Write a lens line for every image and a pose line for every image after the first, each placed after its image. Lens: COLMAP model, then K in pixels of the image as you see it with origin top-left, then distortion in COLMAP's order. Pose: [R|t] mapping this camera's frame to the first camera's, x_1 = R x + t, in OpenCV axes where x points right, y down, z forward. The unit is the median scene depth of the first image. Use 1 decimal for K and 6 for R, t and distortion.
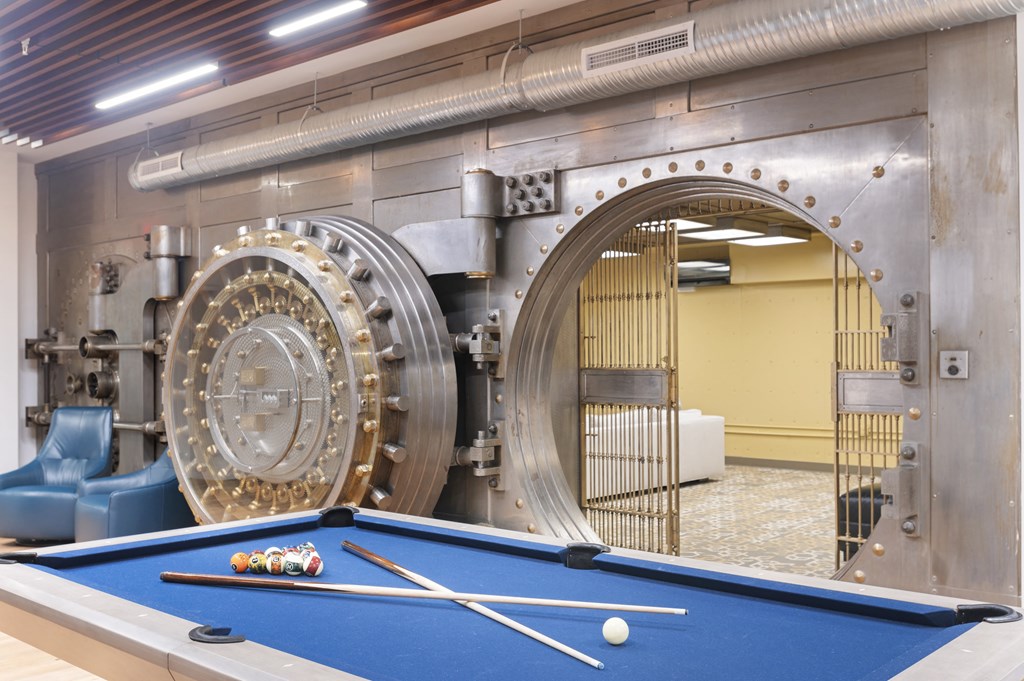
lens RADIAL K [[952.8, 0, 511.9], [0, 952.8, 341.4], [0, 0, 1]] dist [-0.008448, 0.000000]
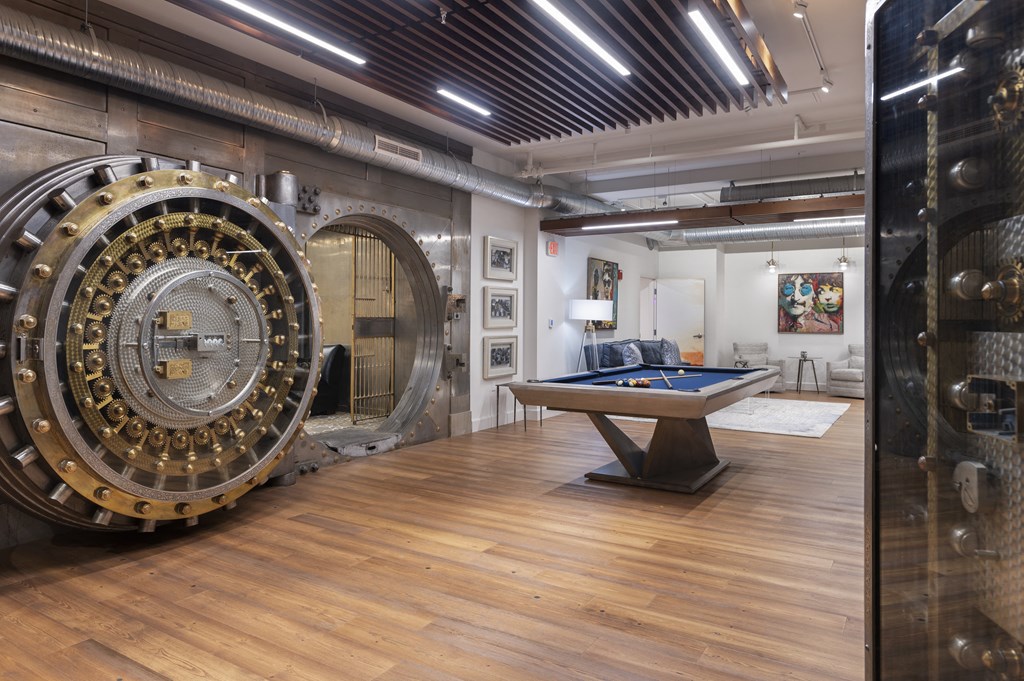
lens RADIAL K [[655.4, 0, 511.9], [0, 655.4, 334.2], [0, 0, 1]] dist [-0.000107, 0.000543]
pose [[-0.159426, -0.013359, 0.987120, -1.012379], [-0.000518, 0.999909, 0.013448, 0.042828], [-0.987210, 0.001633, -0.159418, 0.808530]]
